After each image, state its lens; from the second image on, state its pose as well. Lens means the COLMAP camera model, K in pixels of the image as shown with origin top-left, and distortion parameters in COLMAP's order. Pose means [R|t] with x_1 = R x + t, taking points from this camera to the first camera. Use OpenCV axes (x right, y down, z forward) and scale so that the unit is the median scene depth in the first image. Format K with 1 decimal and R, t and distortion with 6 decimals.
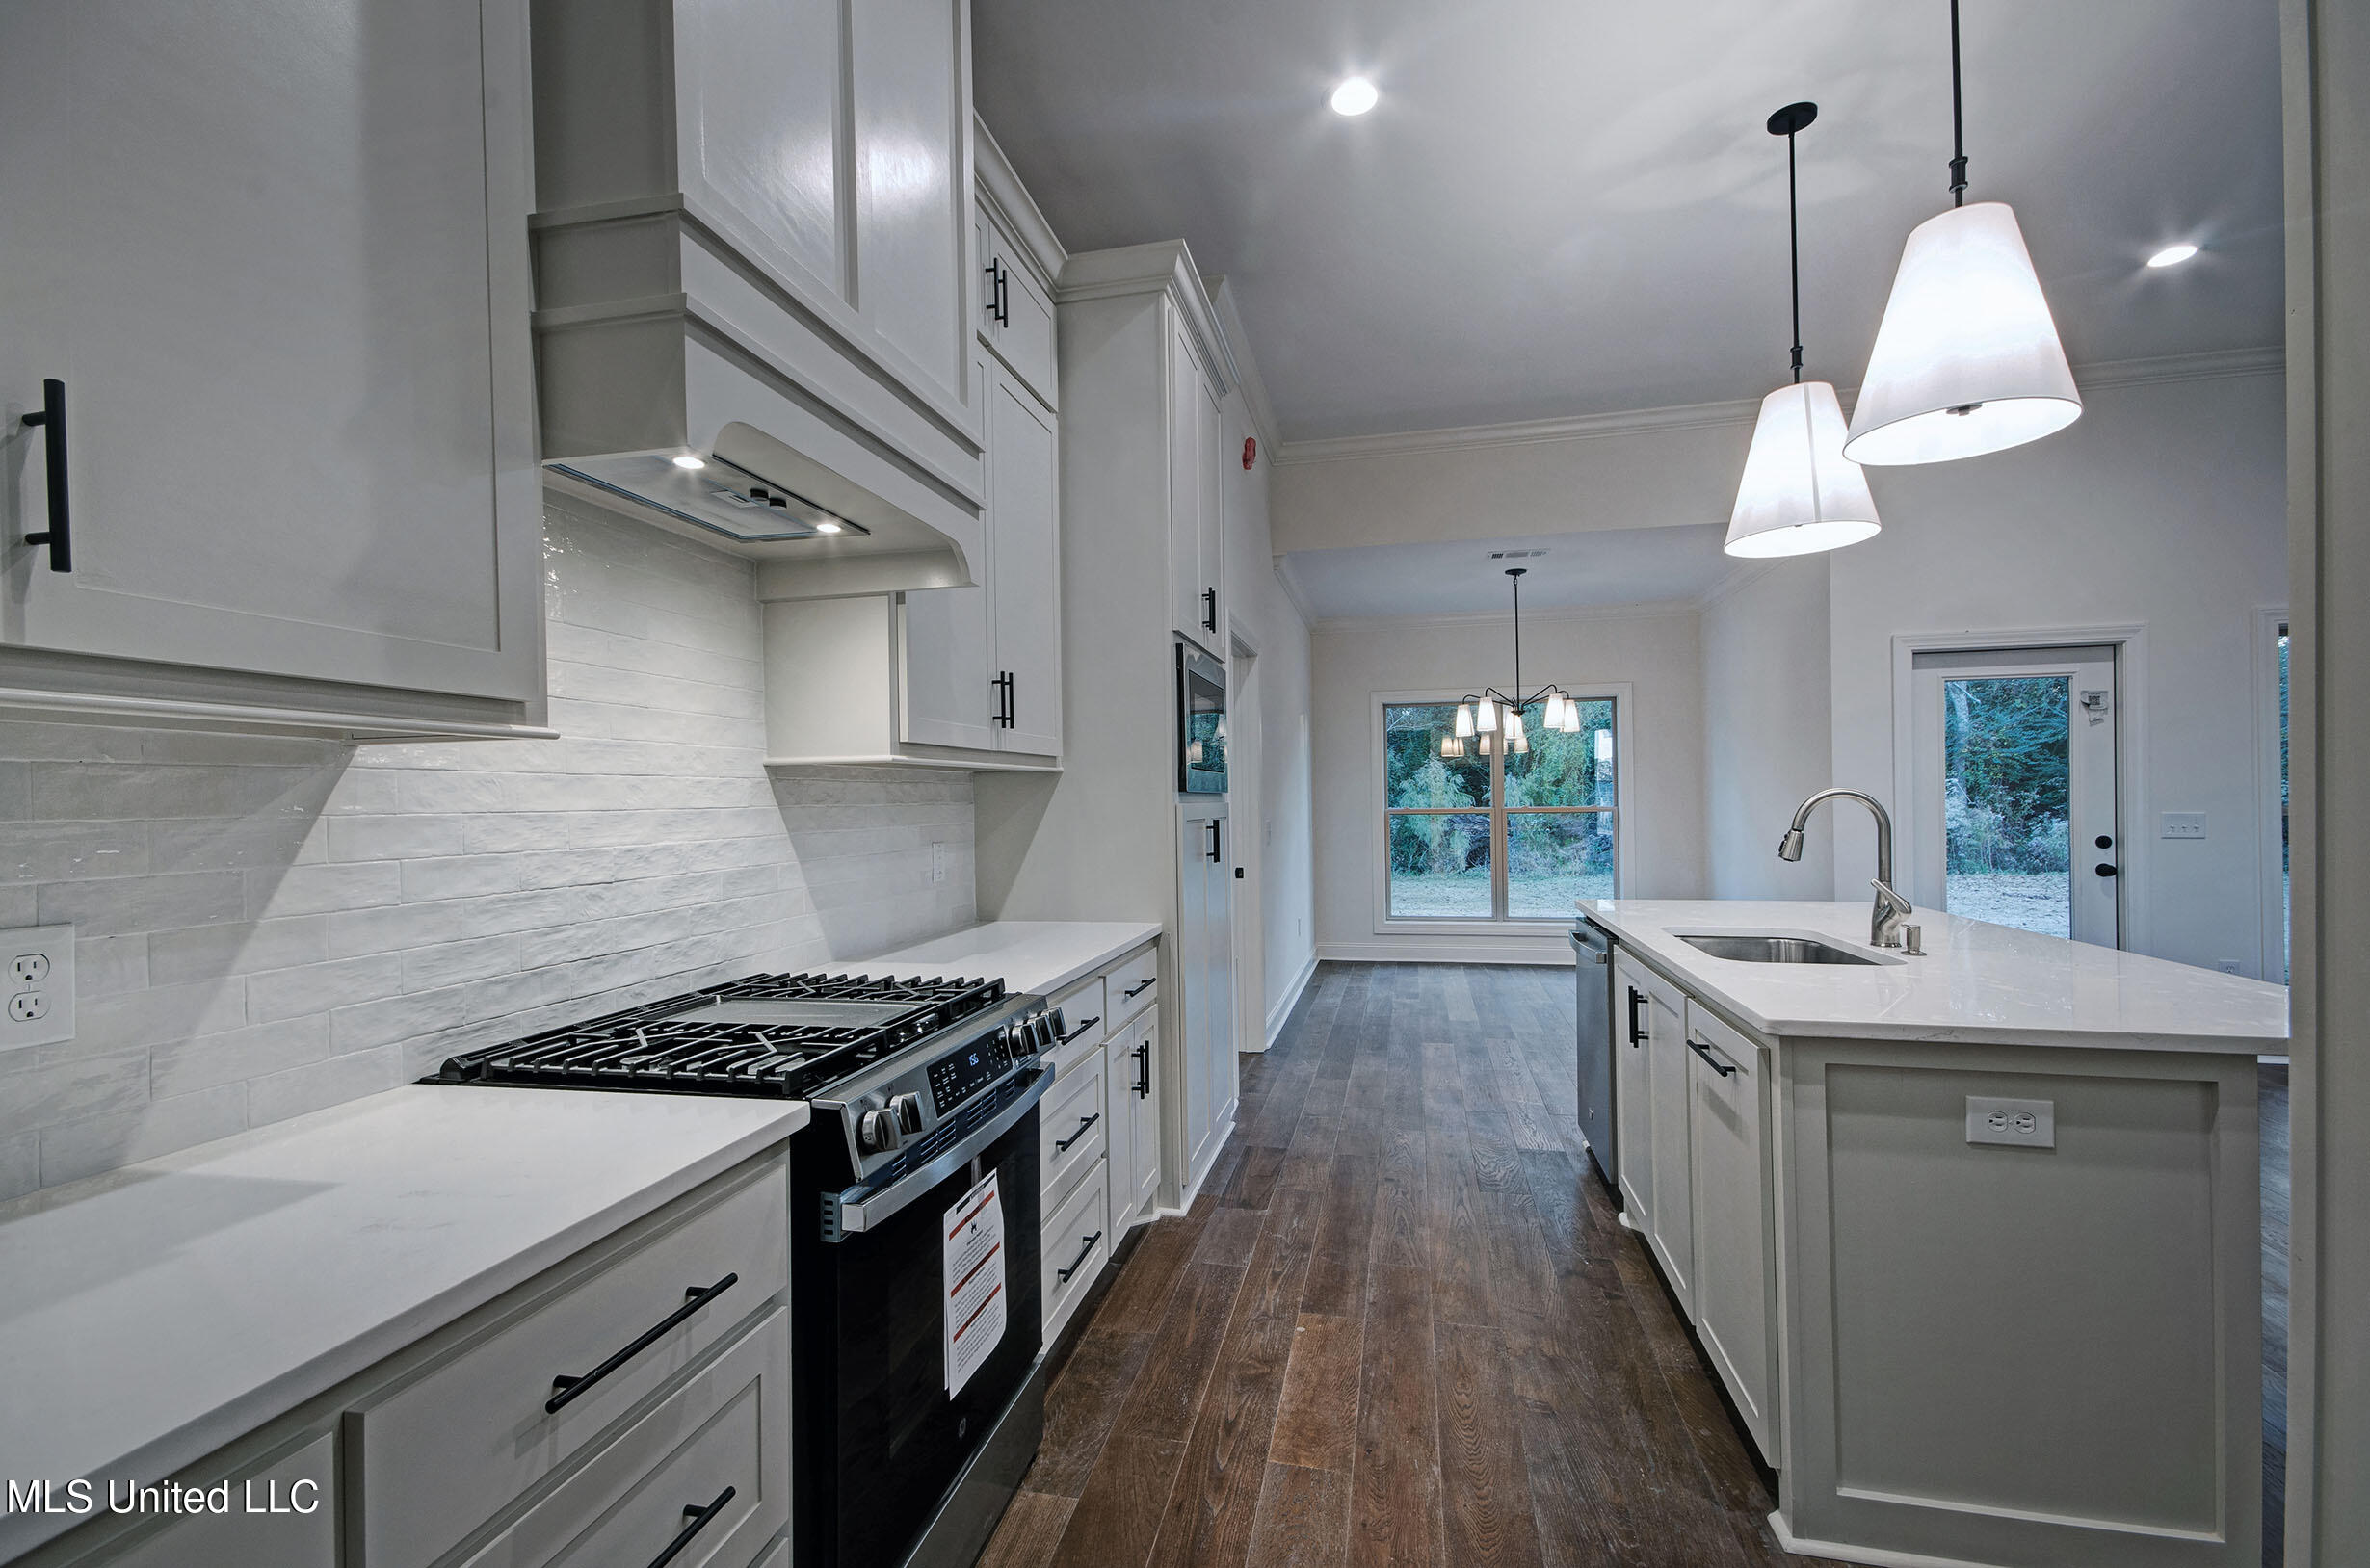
lens RADIAL K [[1035.1, 0, 1177.2], [0, 1035.1, 801.2], [0, 0, 1]] dist [0.015553, -0.000064]
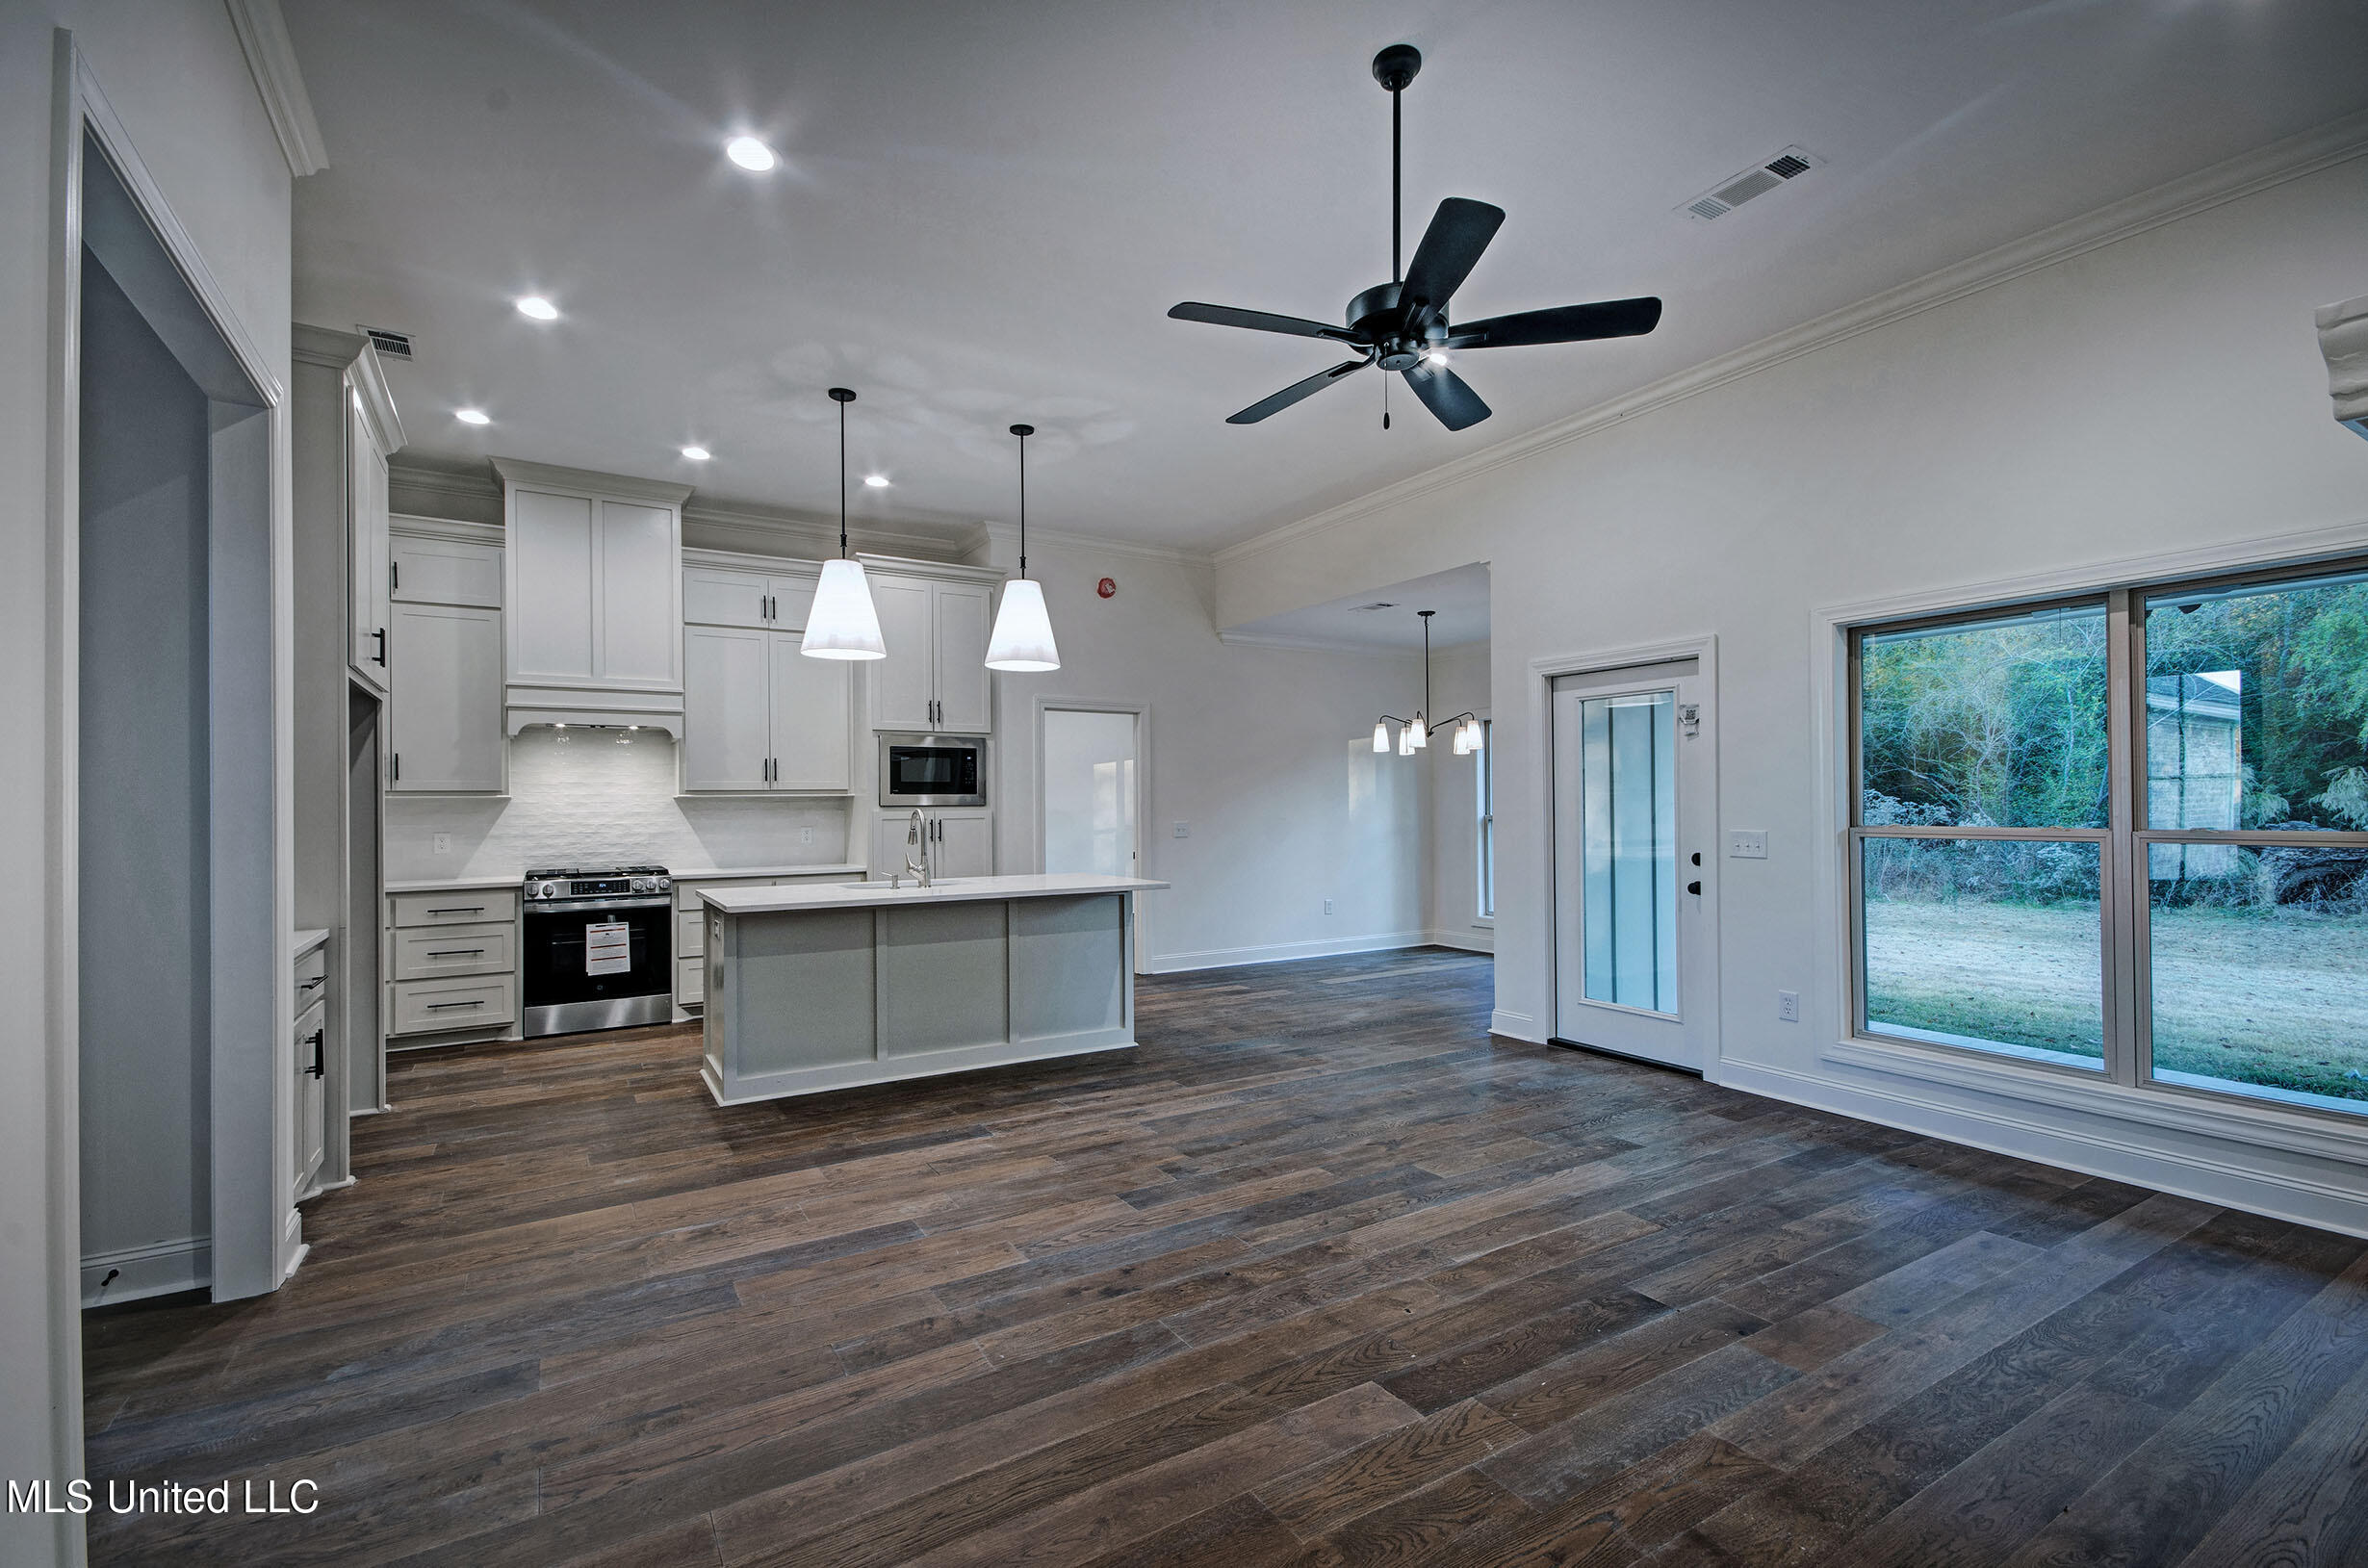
lens RADIAL K [[1034.3, 0, 1176.2], [0, 1034.3, 801.2], [0, 0, 1]] dist [0.015553, -0.000064]
pose [[0.695722, 0.003492, -0.718303, 2.039143], [-0.001474, 0.999993, 0.003435, -0.028608], [0.718310, -0.001331, 0.695722, -0.035025]]
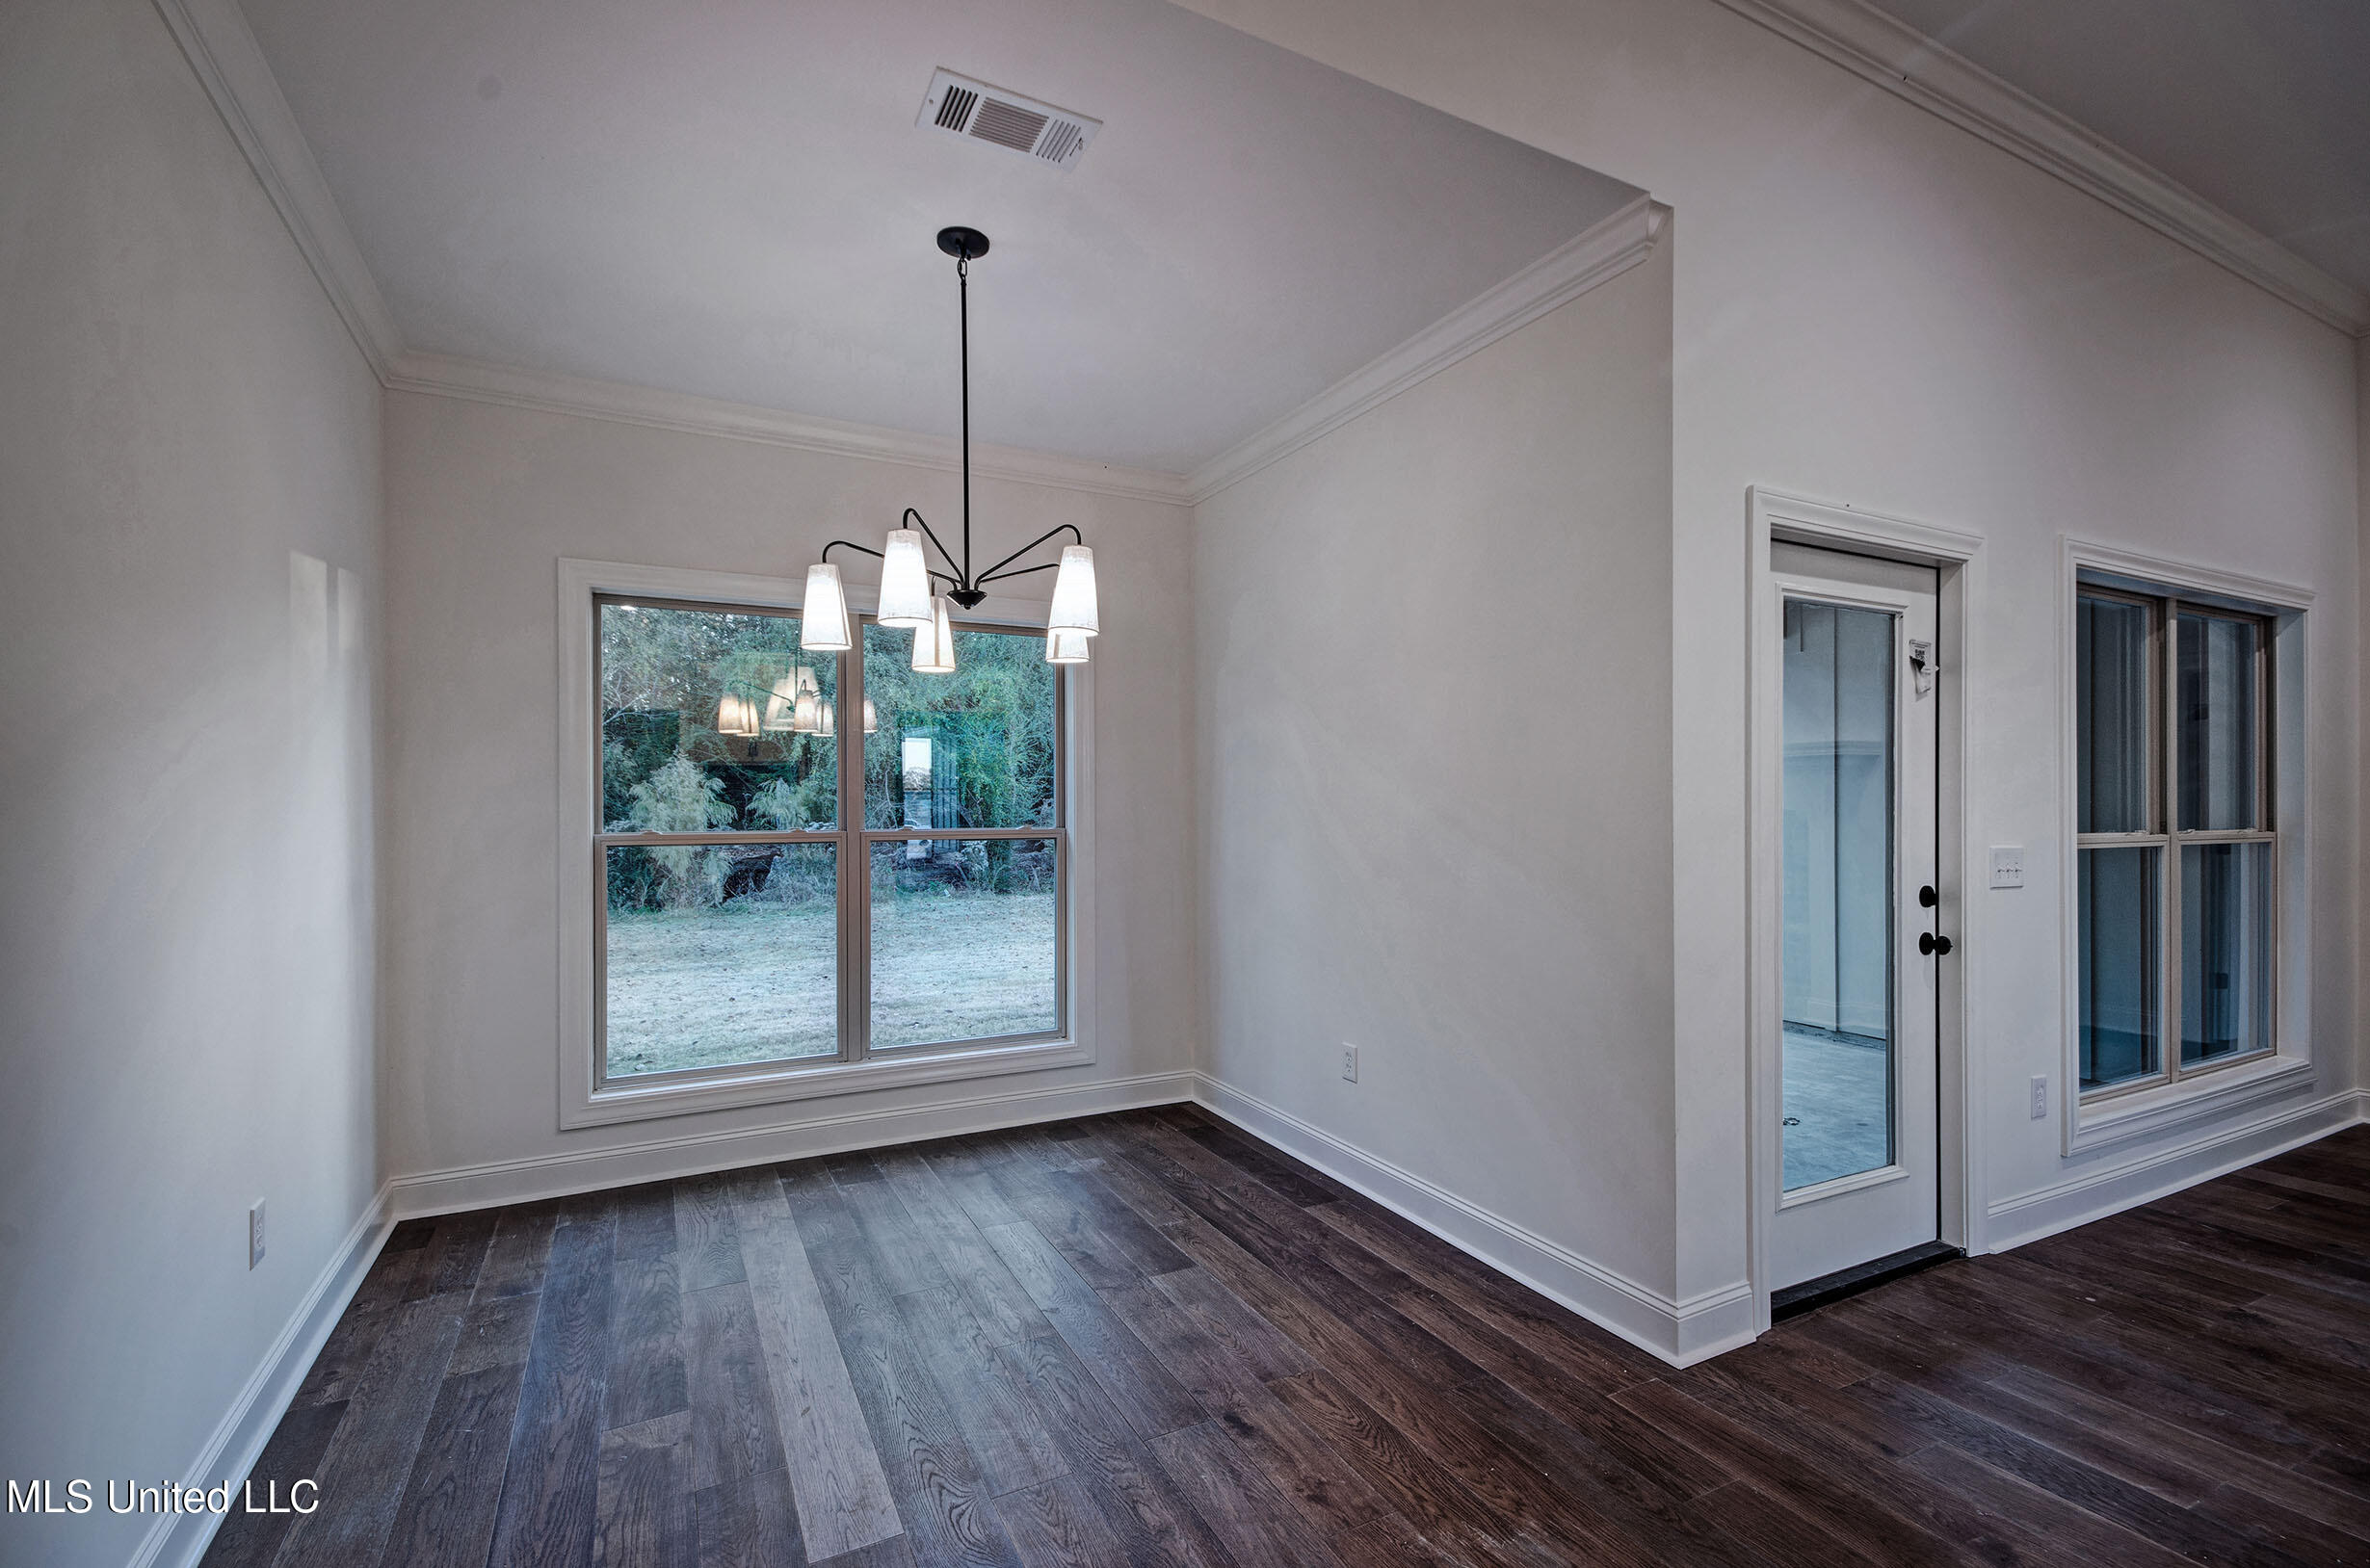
lens RADIAL K [[1035.1, 0, 1177.2], [0, 1035.1, 801.2], [0, 0, 1]] dist [0.015553, -0.000064]
pose [[0.766777, 0.011668, 0.641807, 0.285181], [-0.005356, 0.999916, -0.011779, -0.009824], [-0.641891, 0.005594, 0.766776, 1.344253]]
